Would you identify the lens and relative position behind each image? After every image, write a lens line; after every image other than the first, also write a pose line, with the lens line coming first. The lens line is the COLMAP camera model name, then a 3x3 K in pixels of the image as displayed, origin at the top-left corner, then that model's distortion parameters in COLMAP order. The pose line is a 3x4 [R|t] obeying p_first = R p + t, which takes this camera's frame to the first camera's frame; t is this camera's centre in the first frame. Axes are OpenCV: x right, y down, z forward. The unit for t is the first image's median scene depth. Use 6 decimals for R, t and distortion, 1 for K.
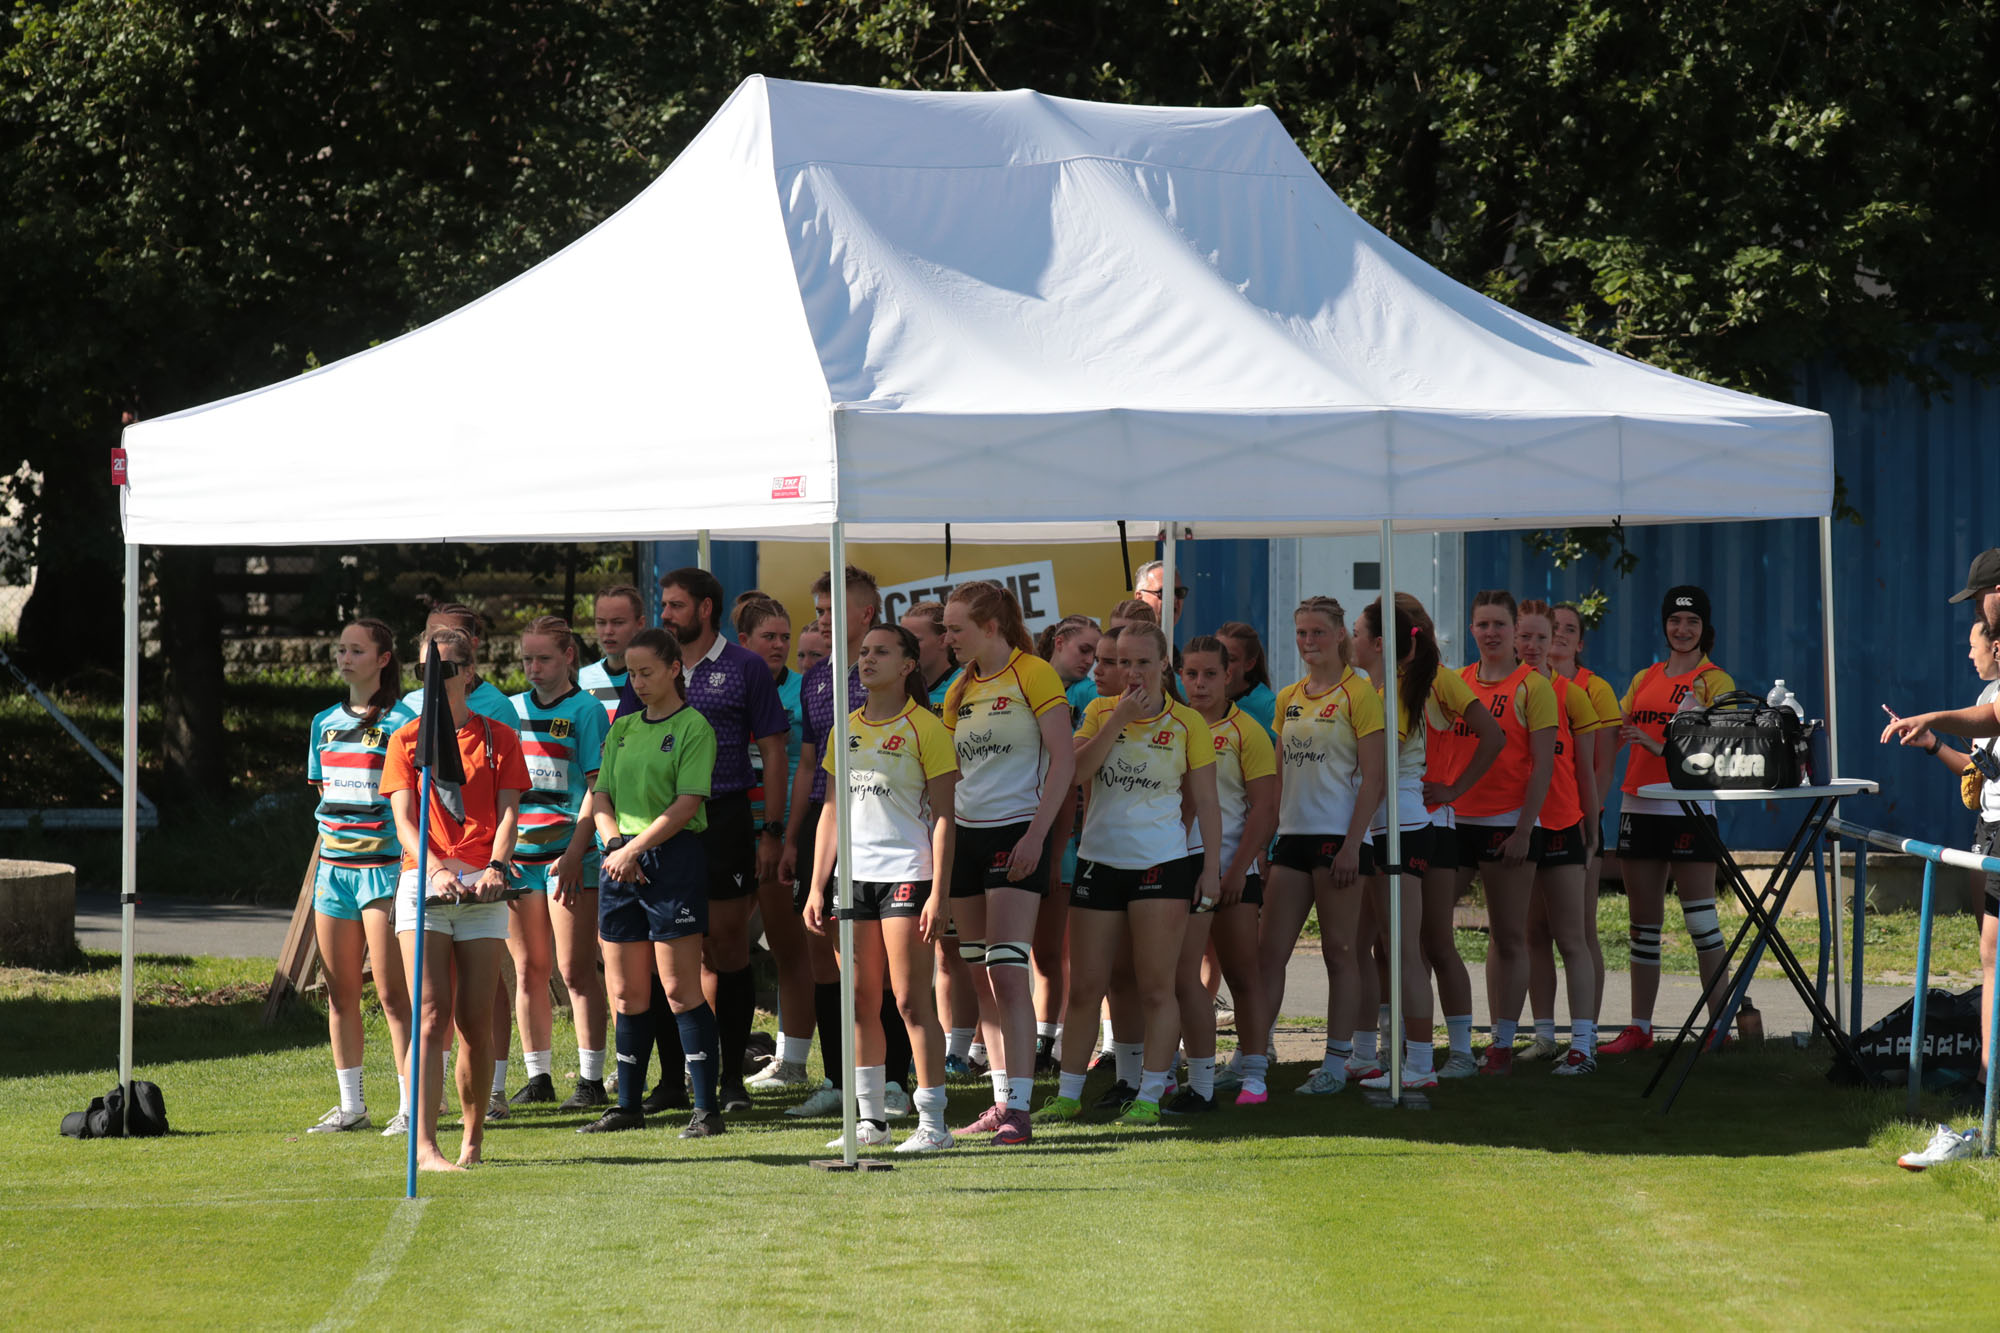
lens RADIAL K [[7479.5, 0, 999.8], [0, 7479.5, 671.1], [0, 0, 1]] dist [0.125810, 0.000000]
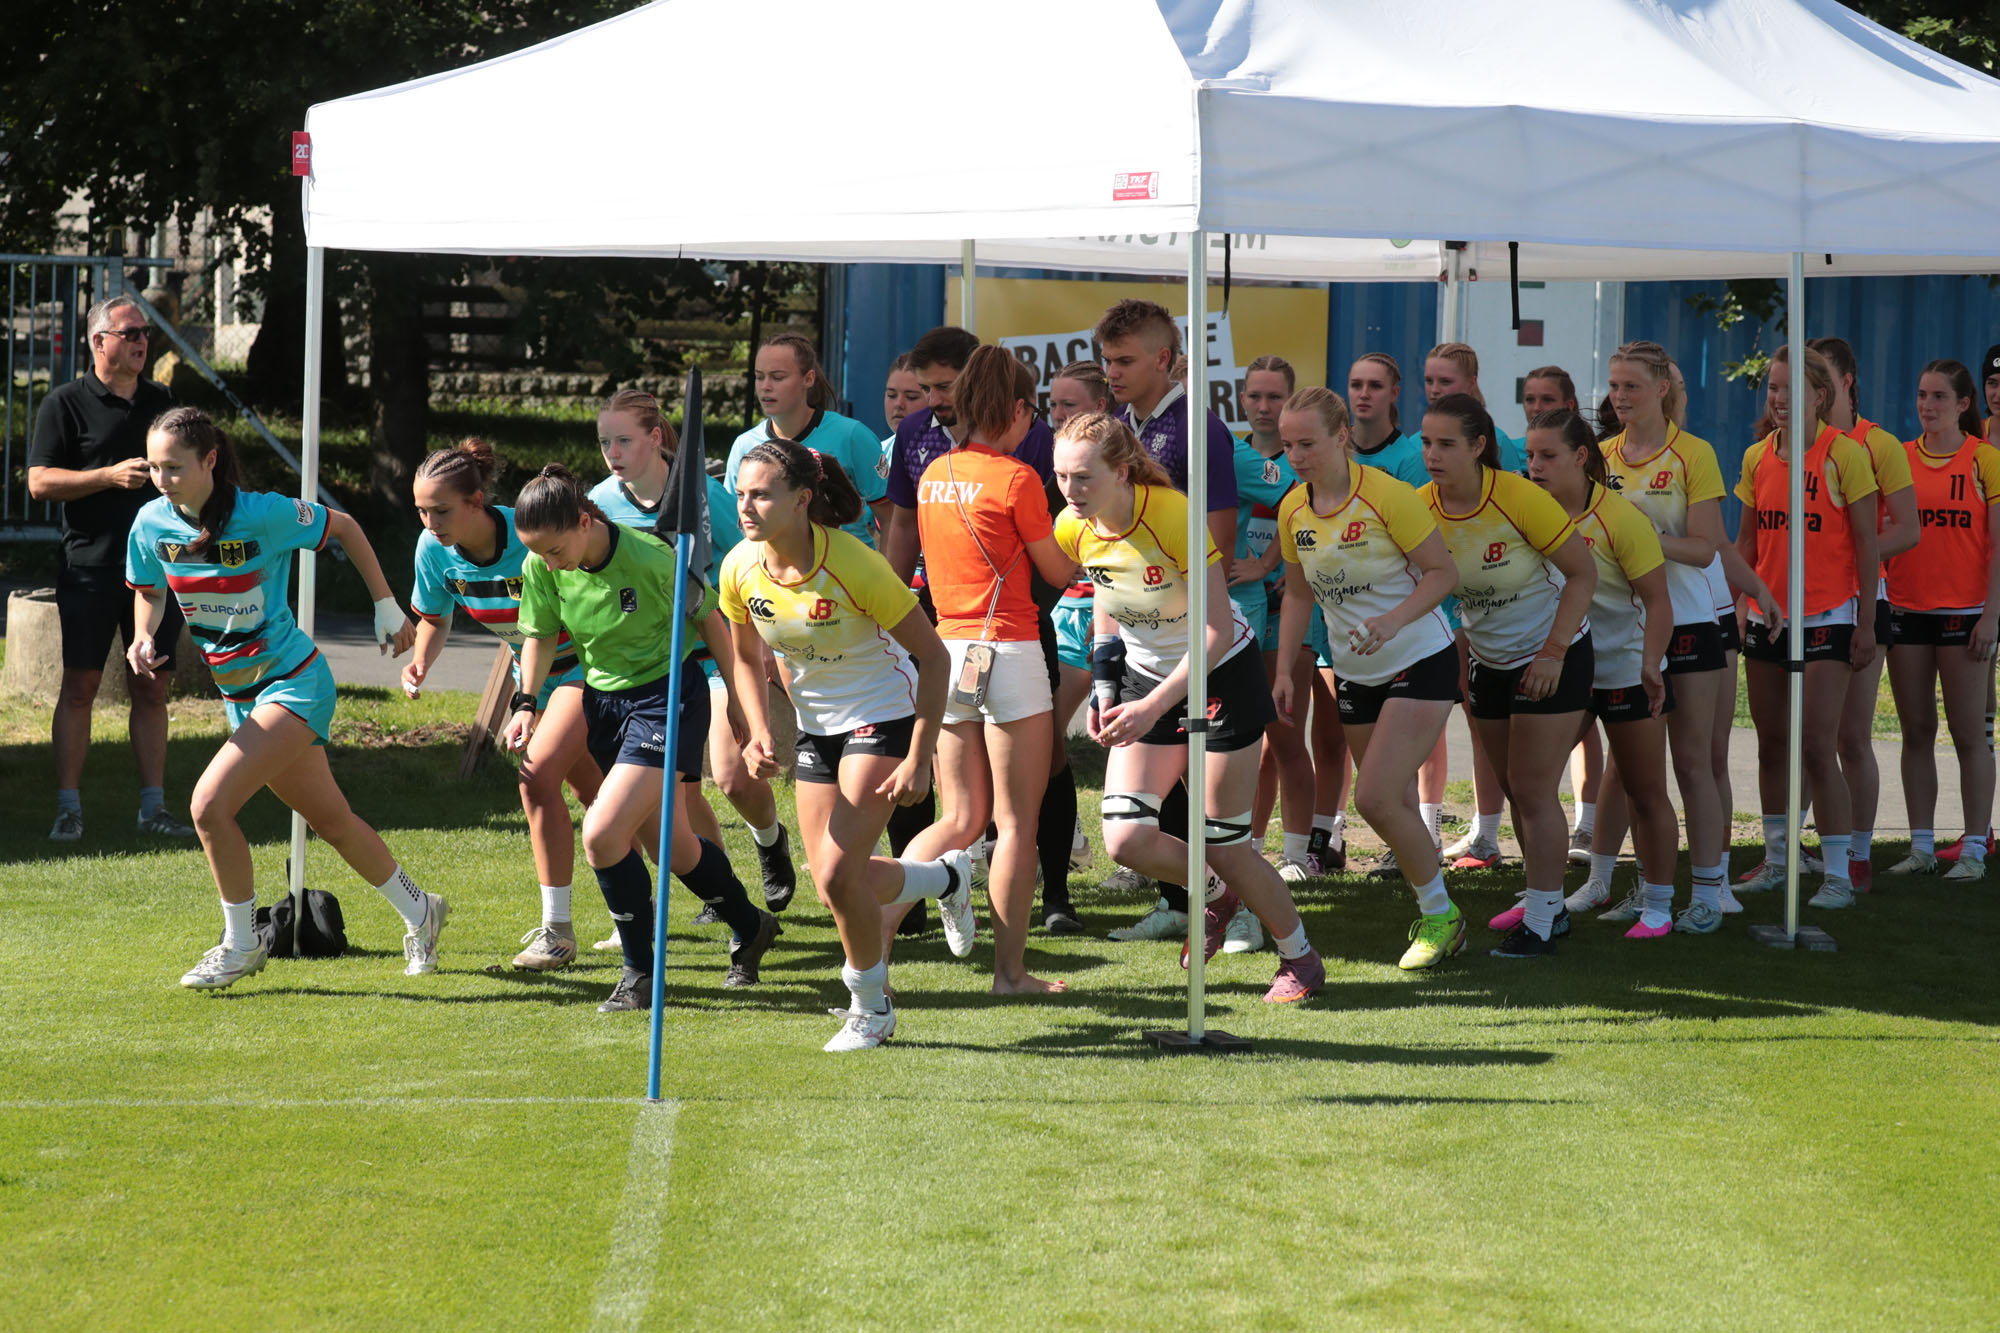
lens RADIAL K [[5912.0, 0, 996.6], [0, 5912.0, 661.4], [0, 0, 1]] dist [0.088198, 0.000000]
pose [[0.999729, 0.022186, -0.007110, -0.026763], [-0.021867, 0.998874, 0.042109, -0.000224], [0.008036, -0.041942, 0.999088, 0.265685]]
